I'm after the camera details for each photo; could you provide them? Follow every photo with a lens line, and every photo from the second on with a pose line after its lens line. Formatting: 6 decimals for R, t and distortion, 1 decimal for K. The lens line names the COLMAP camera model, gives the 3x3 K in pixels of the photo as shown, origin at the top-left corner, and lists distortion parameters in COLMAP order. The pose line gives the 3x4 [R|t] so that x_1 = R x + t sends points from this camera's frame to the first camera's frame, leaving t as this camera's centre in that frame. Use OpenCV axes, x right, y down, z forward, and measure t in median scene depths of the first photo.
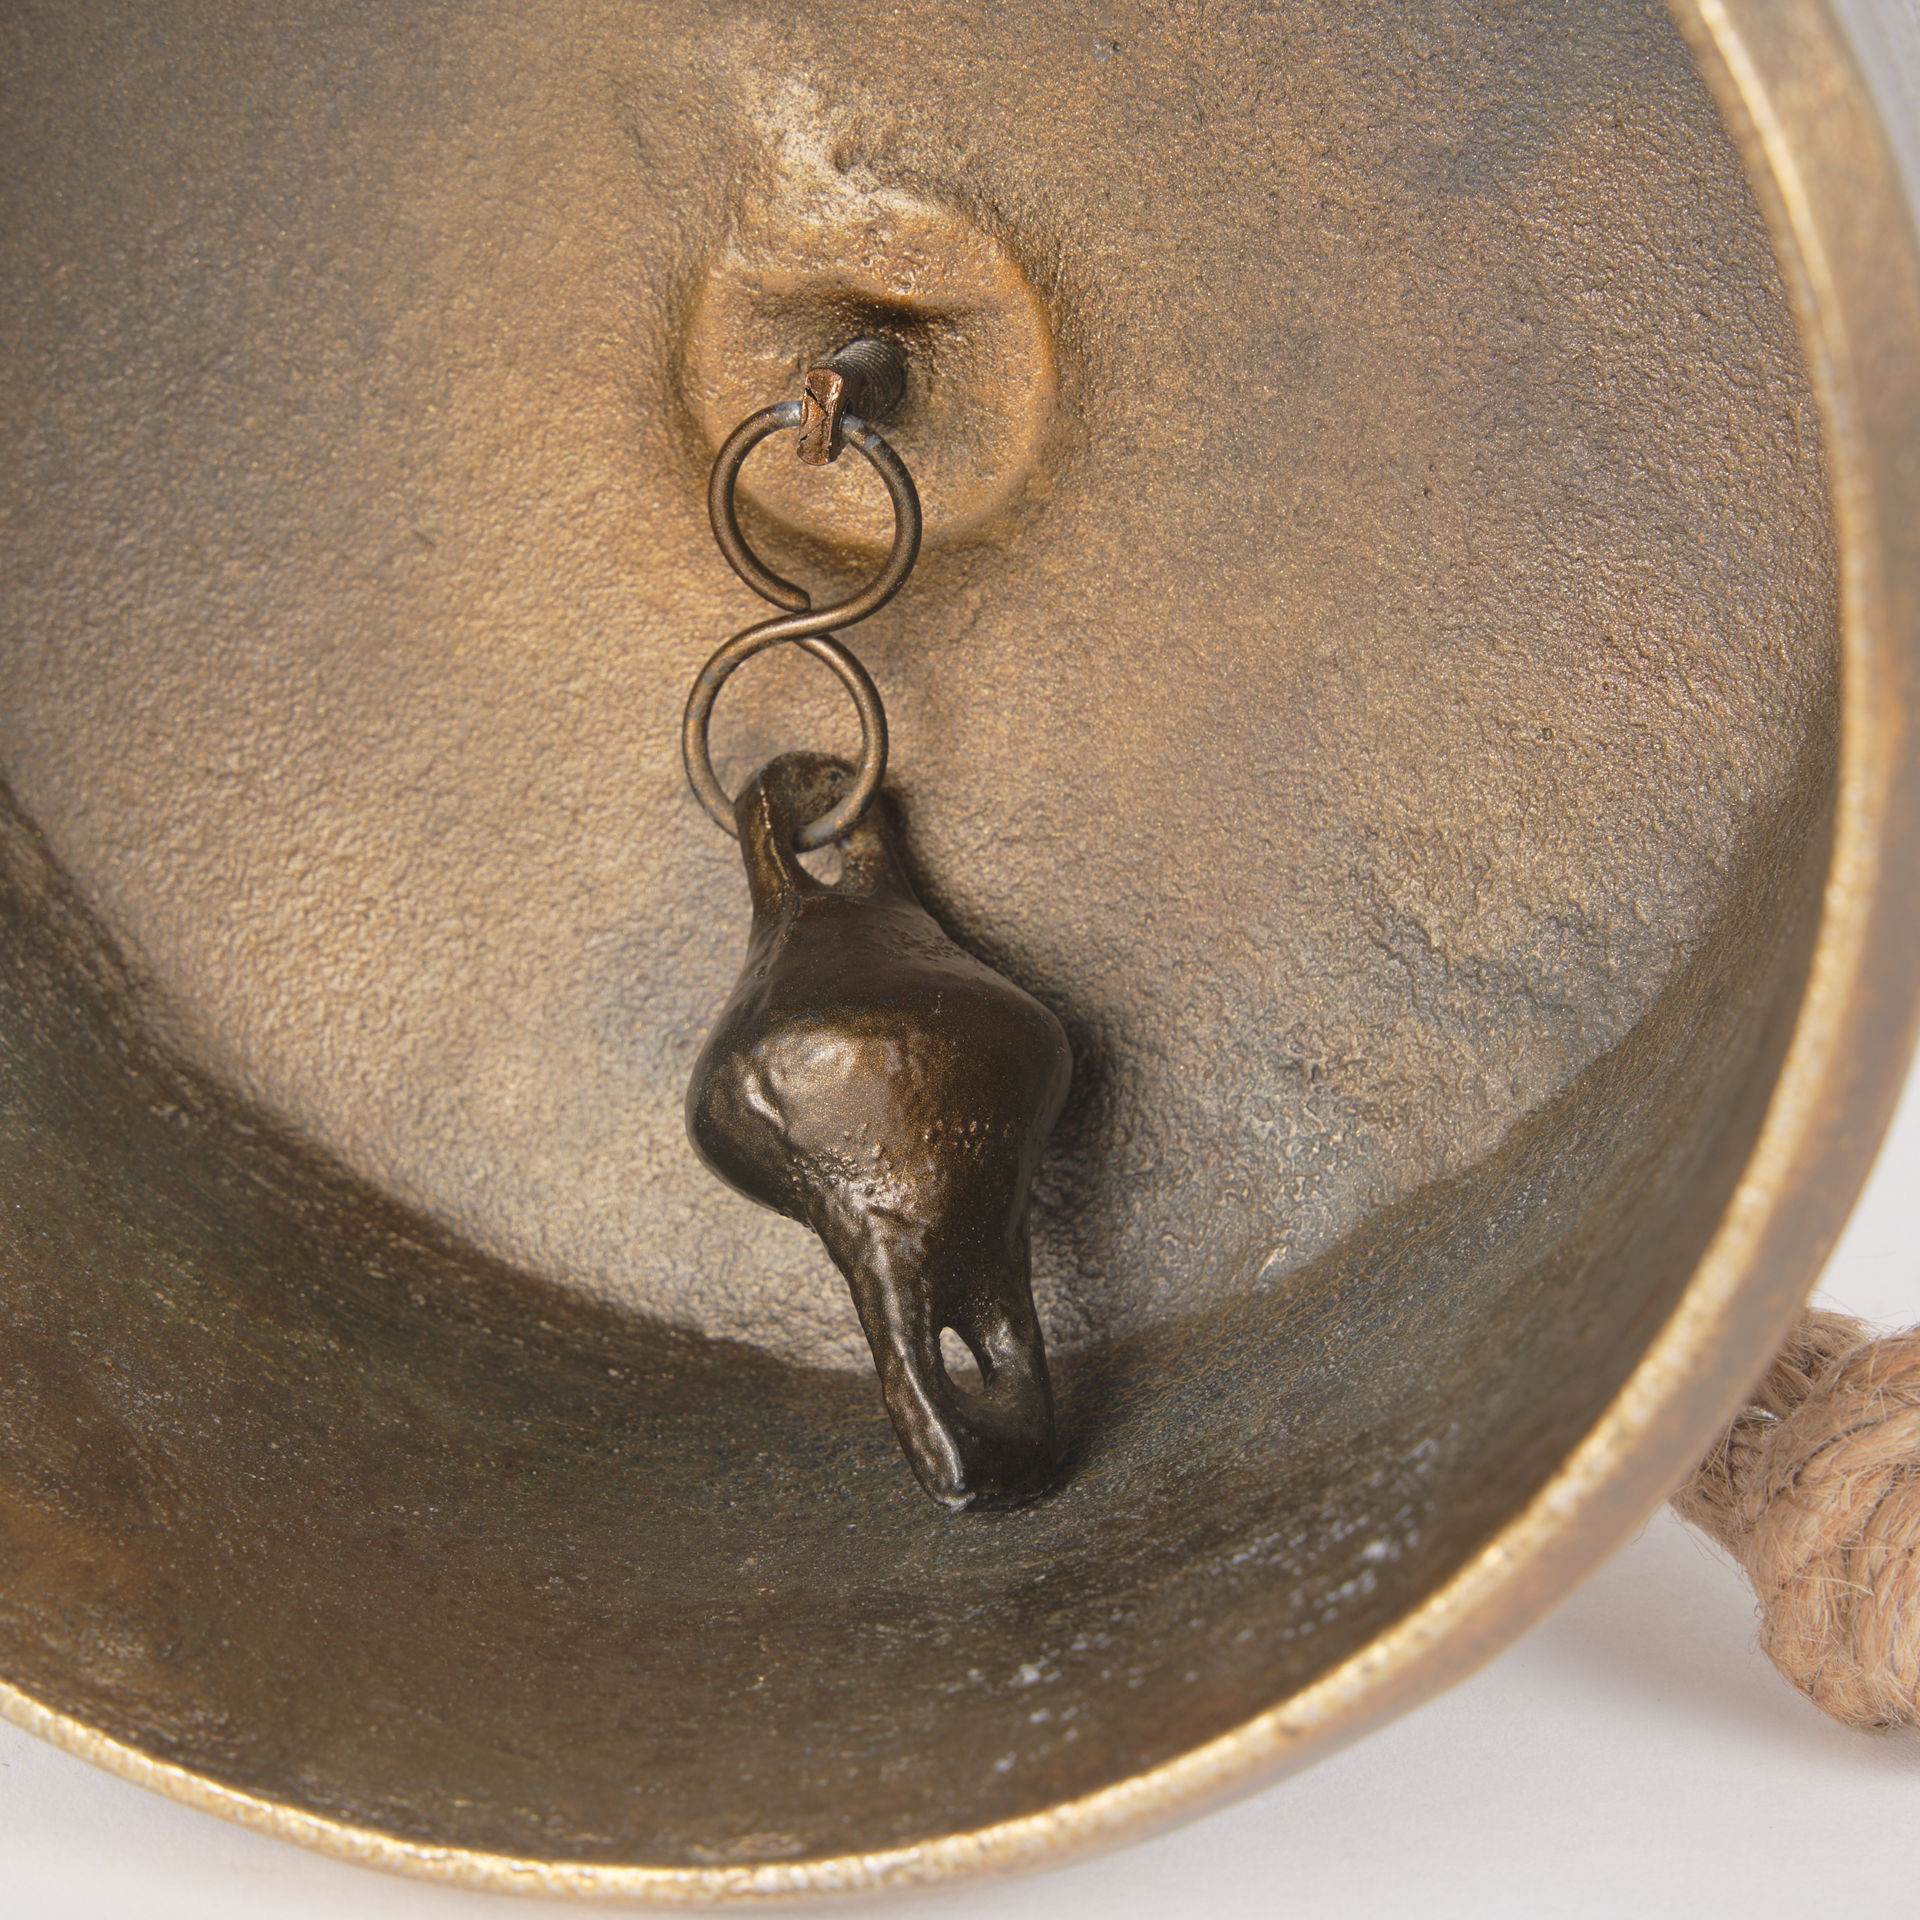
lens RADIAL K [[5965.2, 0, 960.0], [0, 5965.2, 960.0], [0, 0, 1]] dist [-0.174833, 1.612344]
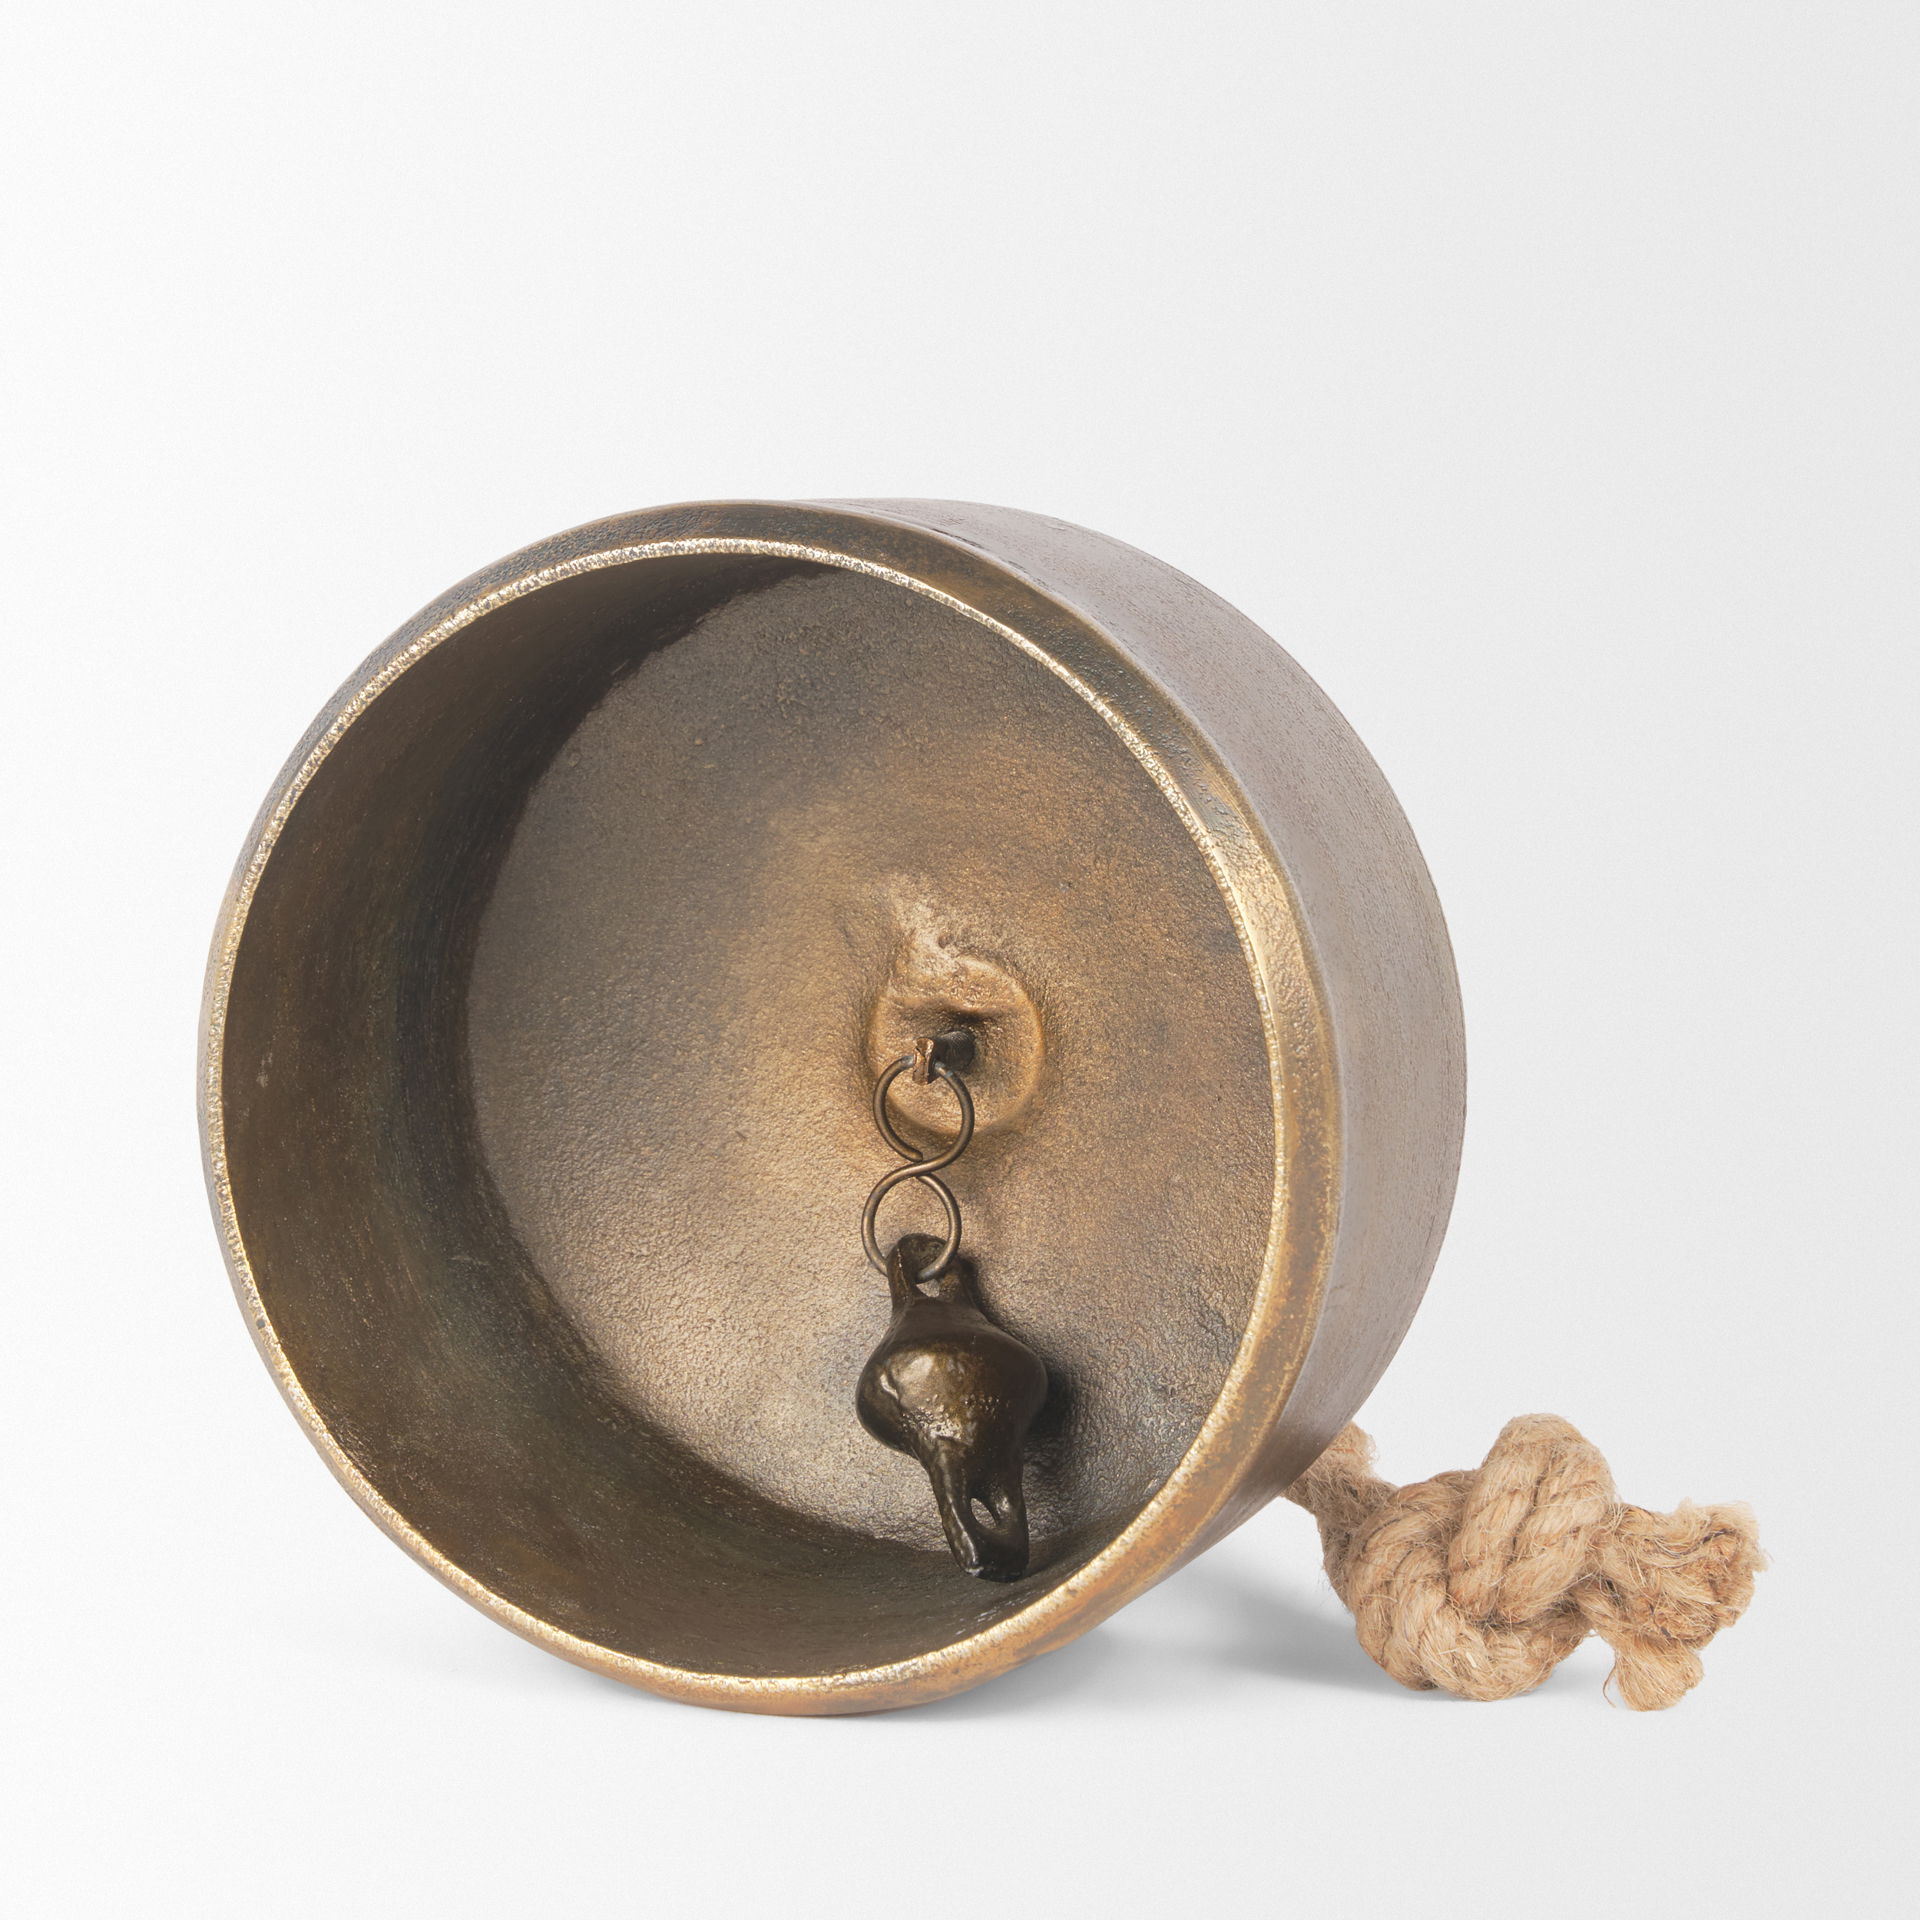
lens RADIAL K [[8357.1, 0, 960.0], [0, 8357.1, 960.0], [0, 0, 1]] dist [-0.462503, 146.800492]
pose [[0.993956, -0.001926, -0.109767, 0.298476], [-0.018012, 0.983436, -0.180356, 0.385718], [0.108296, 0.181243, 0.977457, -1.788153]]
